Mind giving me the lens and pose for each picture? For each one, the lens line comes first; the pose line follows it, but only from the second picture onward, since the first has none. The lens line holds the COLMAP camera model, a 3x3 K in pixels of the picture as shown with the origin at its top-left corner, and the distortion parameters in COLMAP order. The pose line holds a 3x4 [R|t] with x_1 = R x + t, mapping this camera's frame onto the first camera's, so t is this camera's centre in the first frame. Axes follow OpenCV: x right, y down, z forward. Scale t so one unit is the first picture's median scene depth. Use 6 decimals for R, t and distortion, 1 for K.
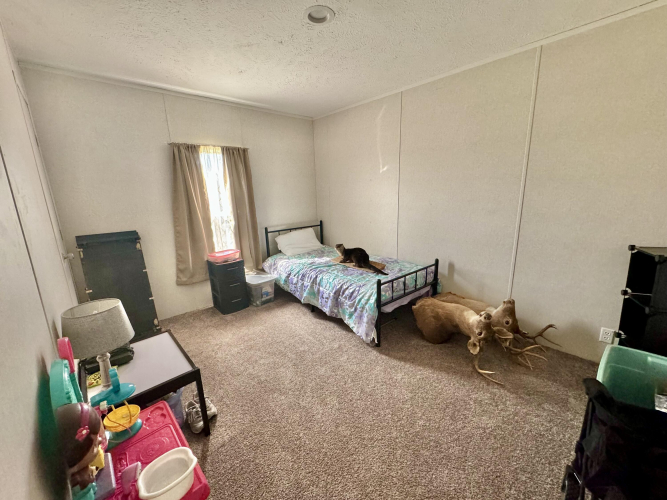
lens RADIAL K [[266.4, 0, 331.7], [0, 266.4, 250.6], [0, 0, 1]] dist [-0.000199, 0.000165]
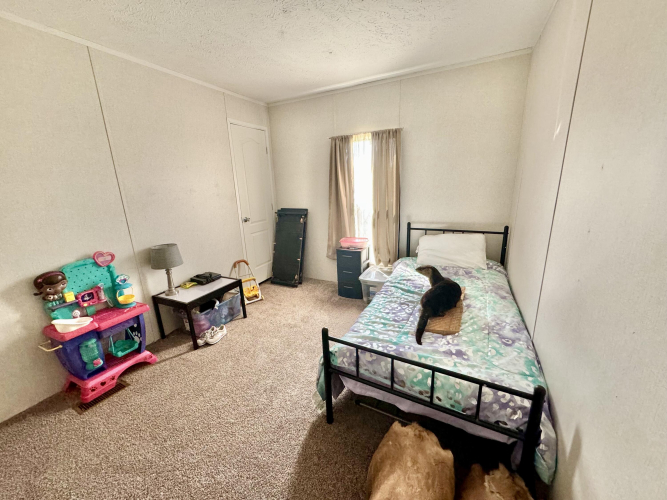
lens RADIAL K [[266.4, 0, 334.6], [0, 266.4, 249.6], [0, 0, 1]] dist [-0.000199, 0.000165]
pose [[0.351811, 0.253938, -0.900969, 0.517024], [-0.184198, 0.962462, 0.199344, -0.148778], [0.917769, 0.095825, 0.385379, 0.547641]]
